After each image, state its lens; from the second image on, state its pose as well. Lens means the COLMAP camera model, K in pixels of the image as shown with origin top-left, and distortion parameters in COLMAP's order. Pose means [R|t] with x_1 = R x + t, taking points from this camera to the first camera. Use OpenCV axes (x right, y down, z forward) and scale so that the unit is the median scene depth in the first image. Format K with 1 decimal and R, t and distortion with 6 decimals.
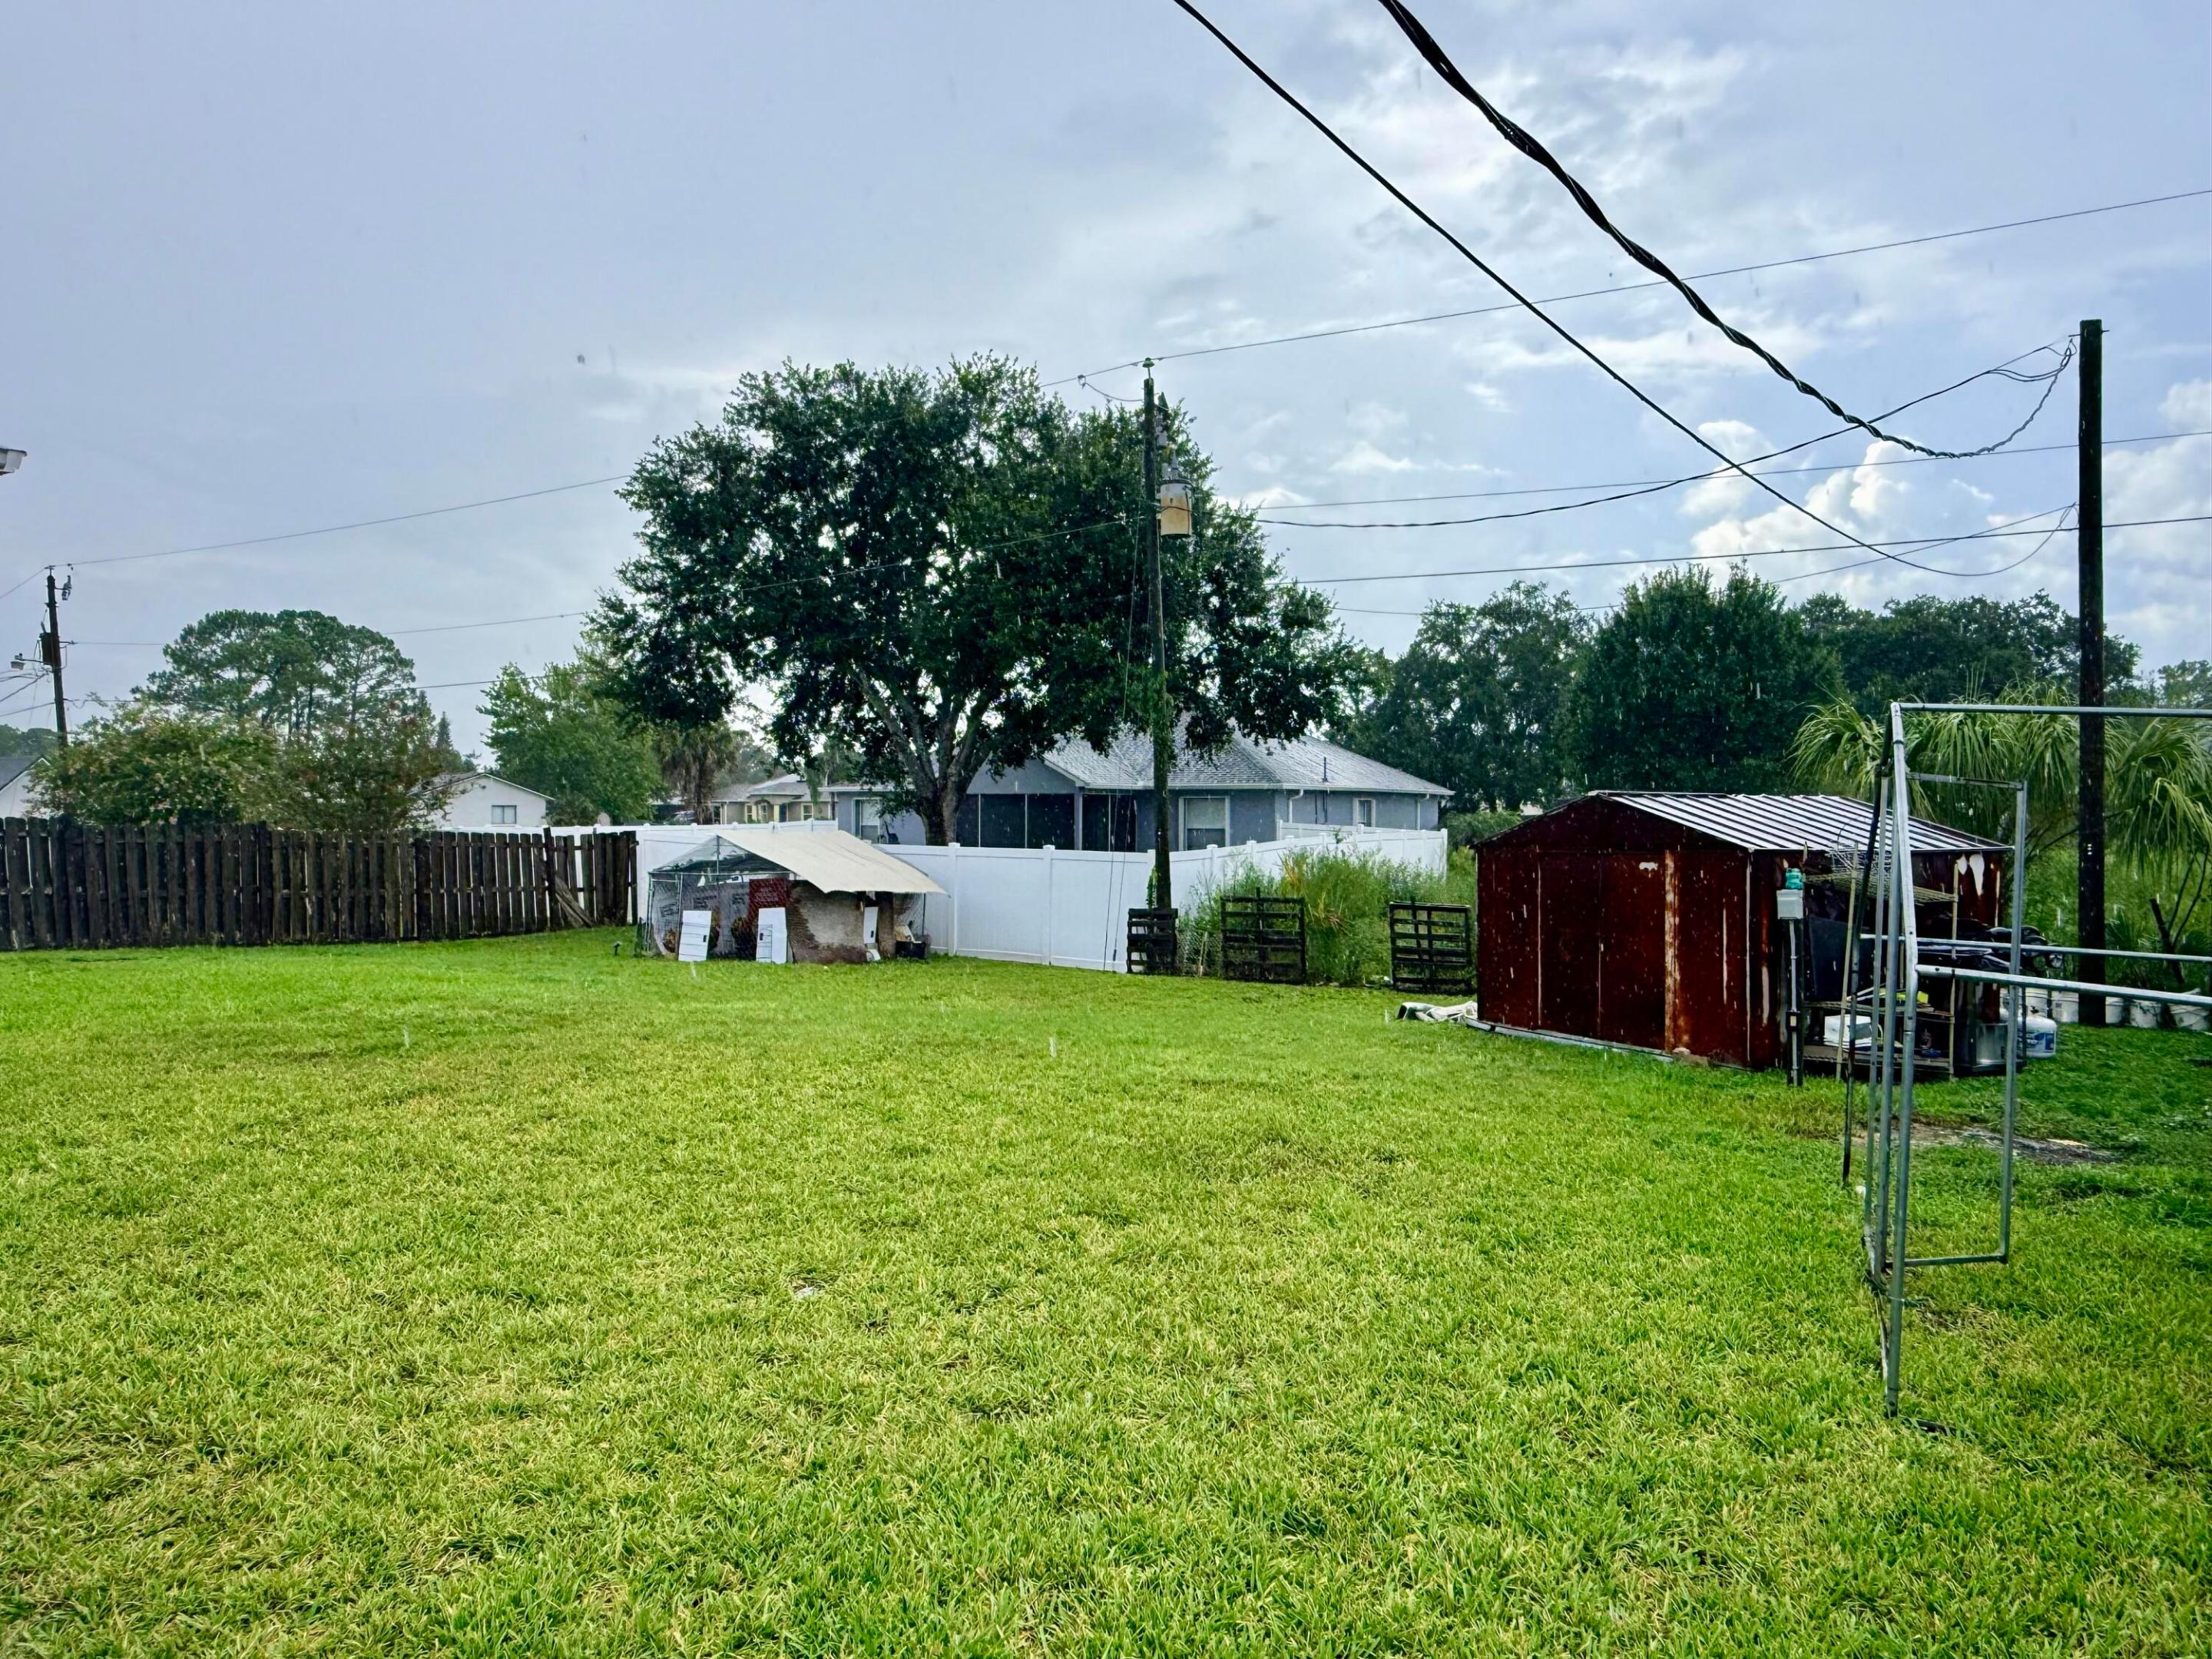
lens RADIAL K [[1386.4, 0, 1101.4], [0, 1386.4, 854.7], [0, 0, 1]] dist [0.000766, -0.000407]
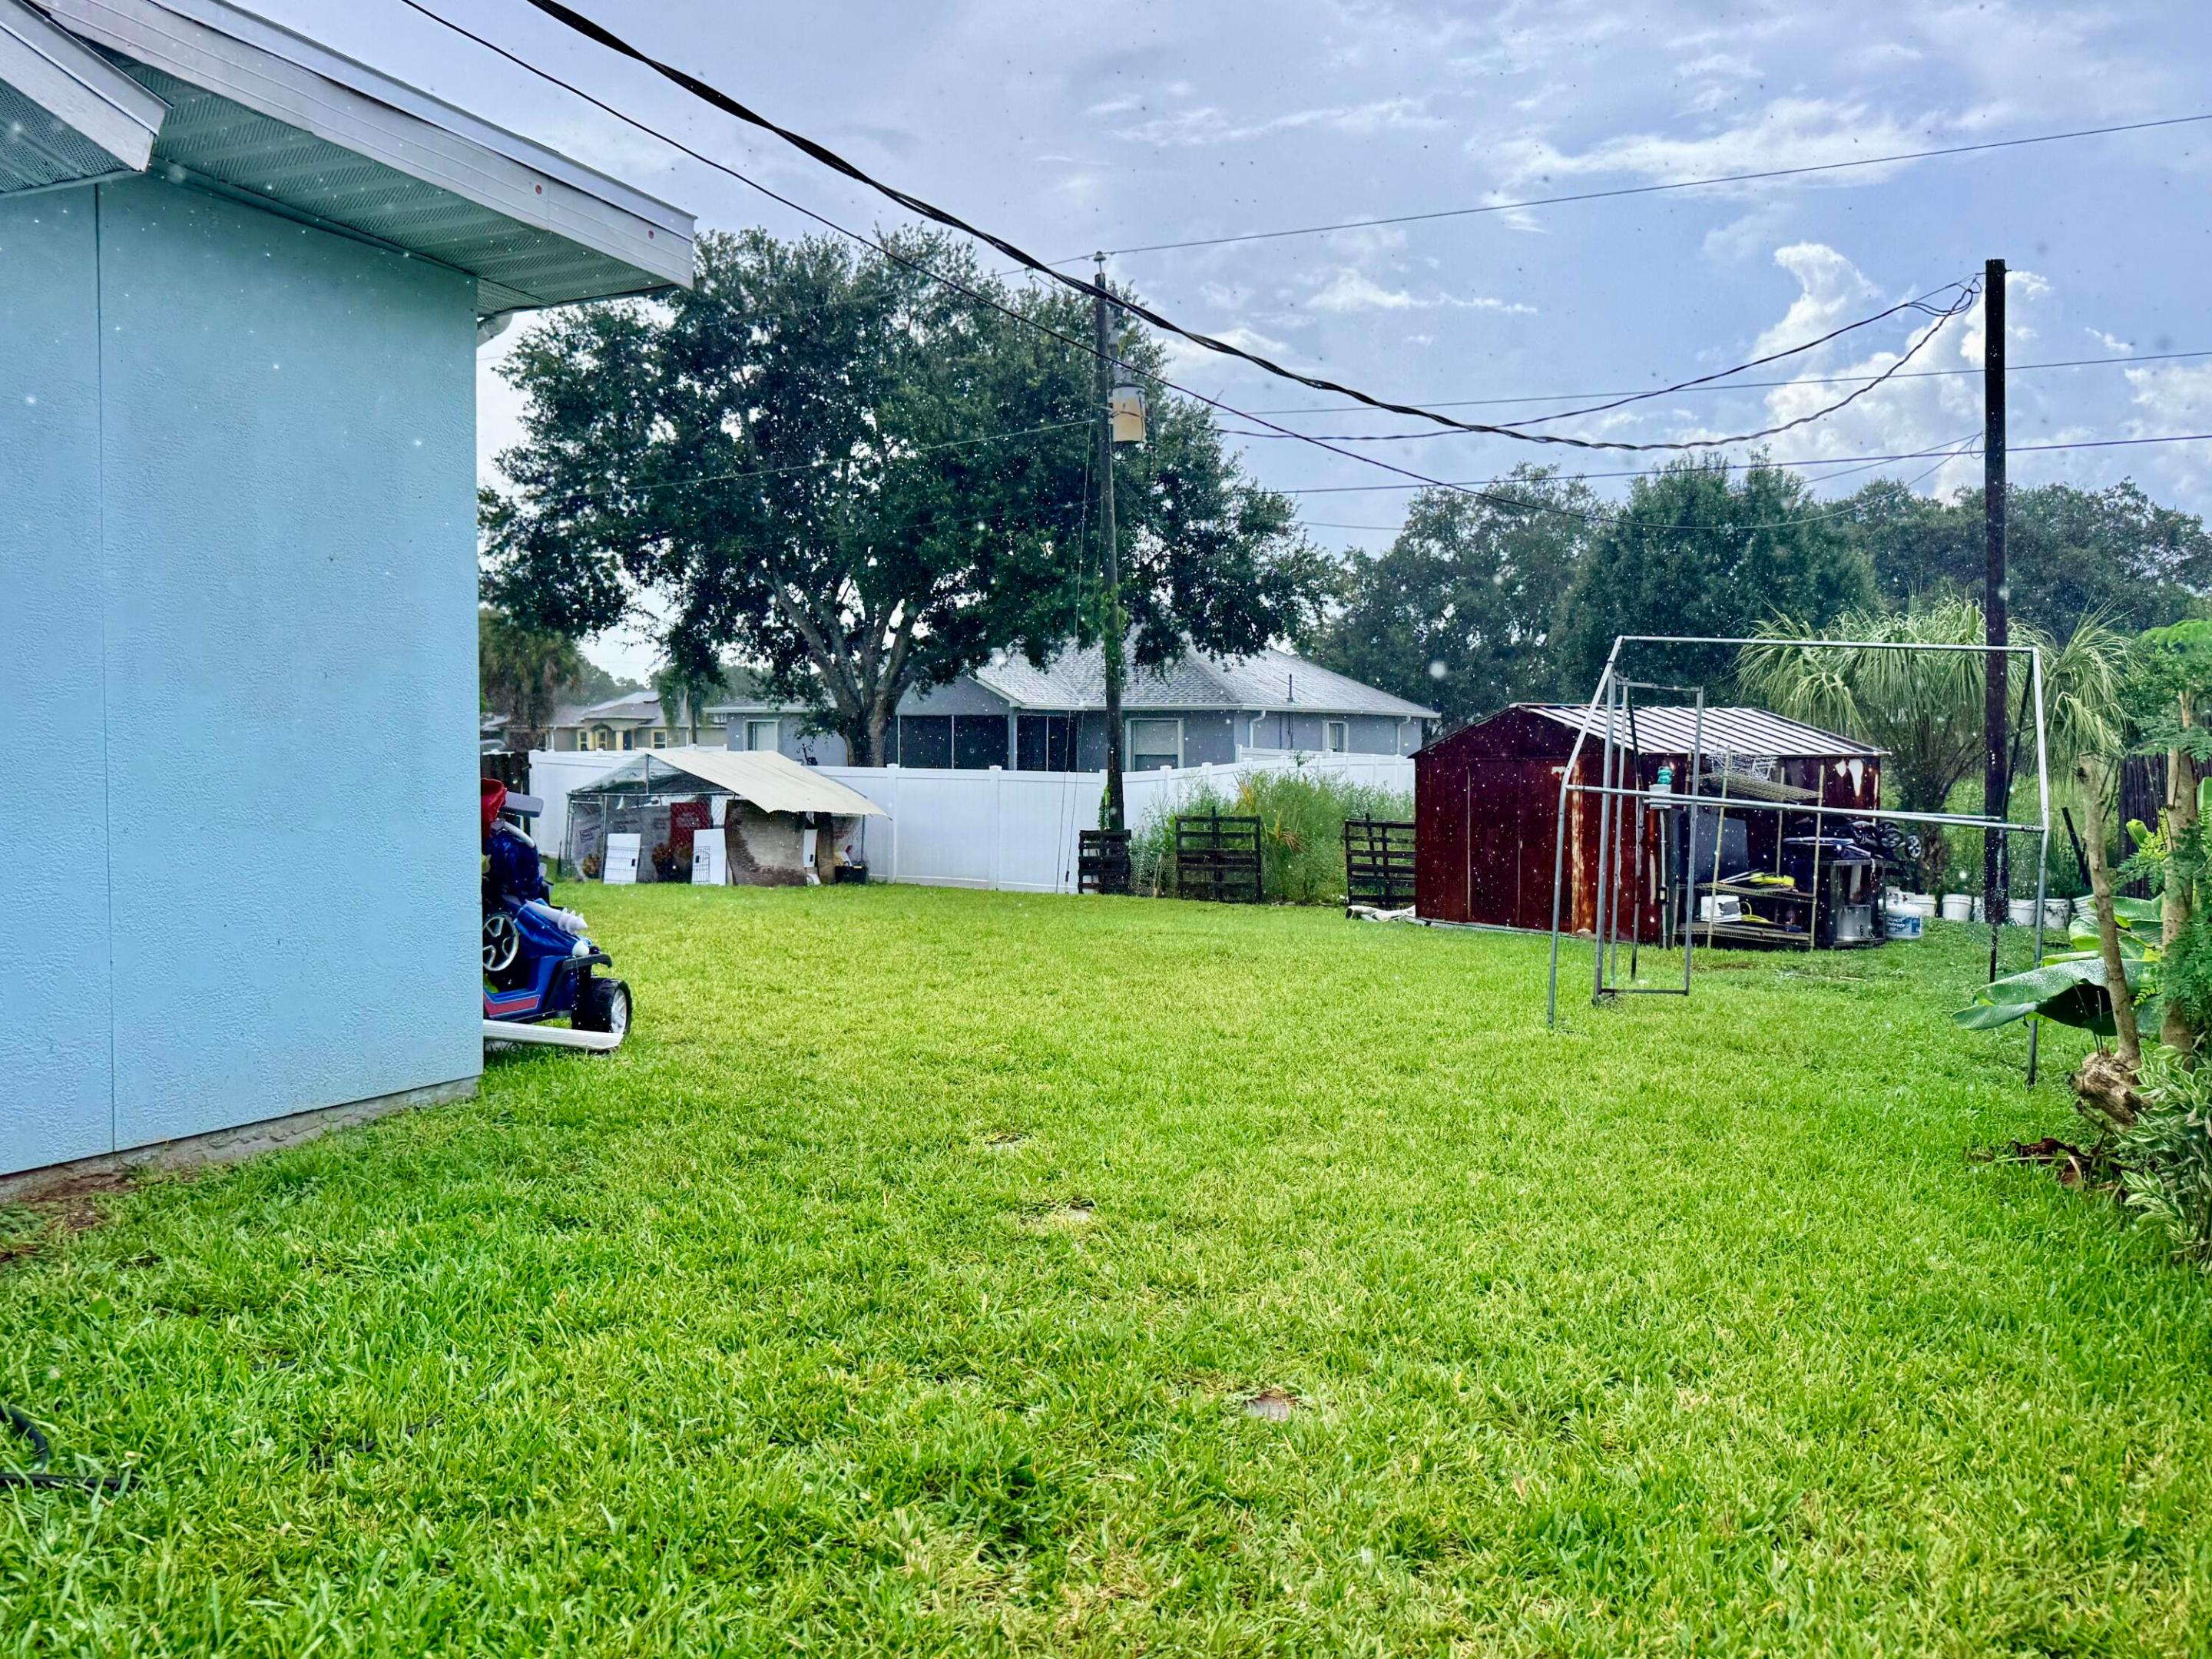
lens RADIAL K [[1781.4, 0, 1106.0], [0, 1781.4, 829.5], [0, 0, 1]] dist [0.155403, -0.279607]
pose [[0.998710, -0.002340, 0.050723, -0.018907], [0.001497, 0.999860, 0.016651, 0.013223], [-0.050755, -0.016554, 0.998574, -0.180735]]
